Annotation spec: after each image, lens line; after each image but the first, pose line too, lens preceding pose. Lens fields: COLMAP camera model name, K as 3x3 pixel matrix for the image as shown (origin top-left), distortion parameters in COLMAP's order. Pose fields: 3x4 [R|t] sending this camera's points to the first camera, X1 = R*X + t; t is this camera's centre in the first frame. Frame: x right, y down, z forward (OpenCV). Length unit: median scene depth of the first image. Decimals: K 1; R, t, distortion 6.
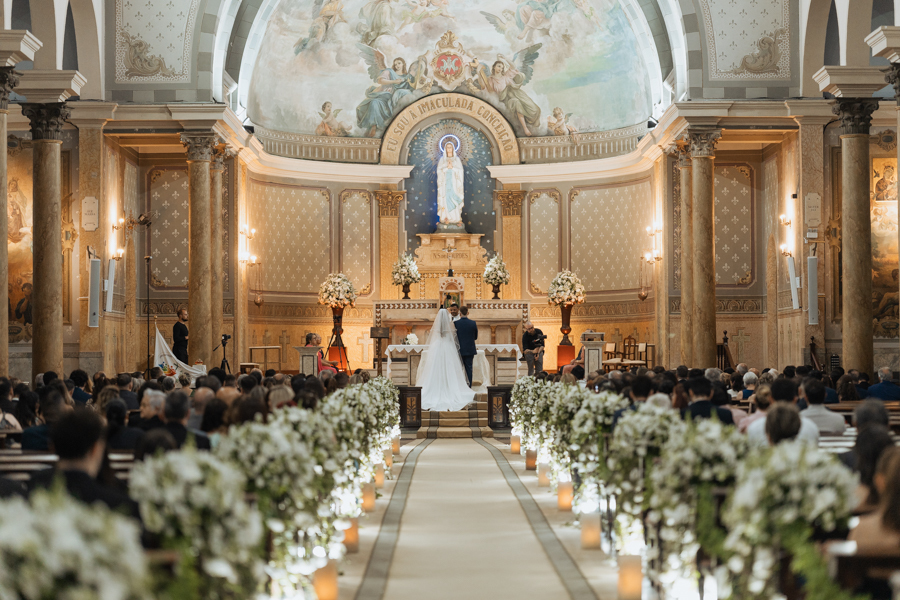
lens RADIAL K [[2117.0, 0, 450.0], [0, 2117.0, 300.0], [0, 0, 1]] dist [-0.022924, 0.182027]
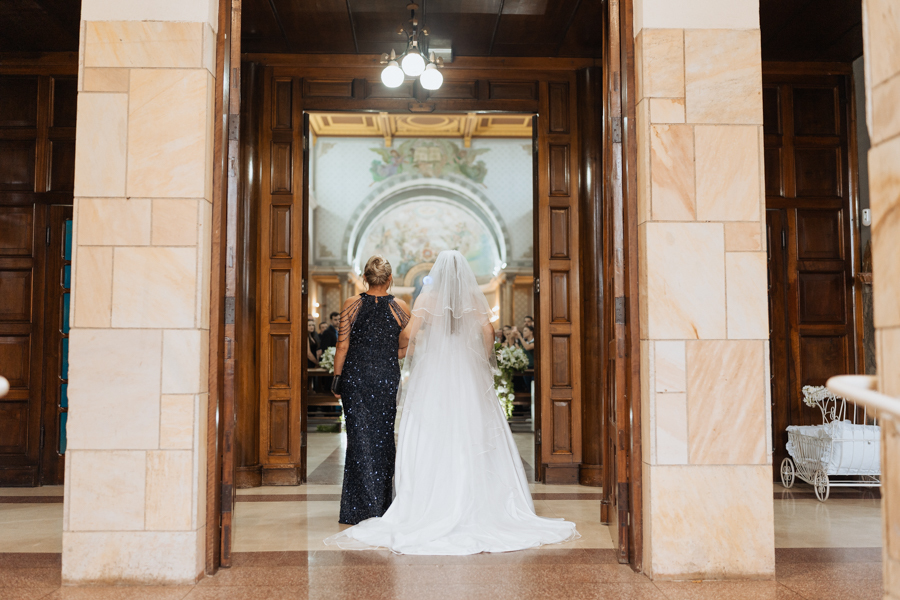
lens RADIAL K [[842.9, 0, 450.0], [0, 842.9, 300.0], [0, 0, 1]] dist [0.001152, -0.004611]
pose [[0.999759, 0.008359, 0.020297, 0.005485], [-0.007393, 0.998859, -0.047188, 0.006411], [-0.020669, 0.047027, 0.998680, -0.122717]]
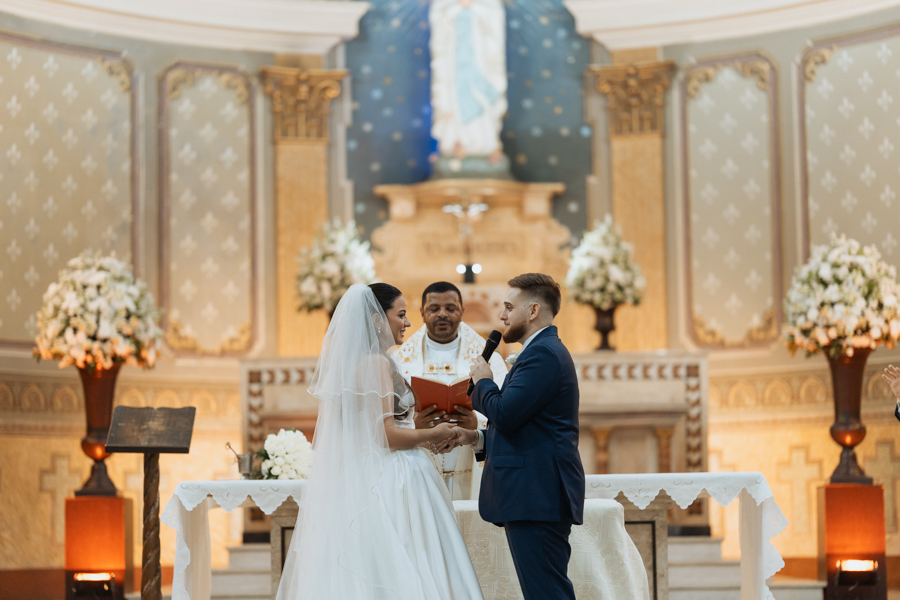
lens RADIAL K [[2117.0, 0, 450.0], [0, 2117.0, 300.0], [0, 0, 1]] dist [-0.022924, 0.182027]
pose [[0.999766, -0.012695, -0.017493, 0.003070], [0.011339, 0.997076, -0.075574, 0.016557], [0.018401, 0.075358, 0.996987, 0.663937]]
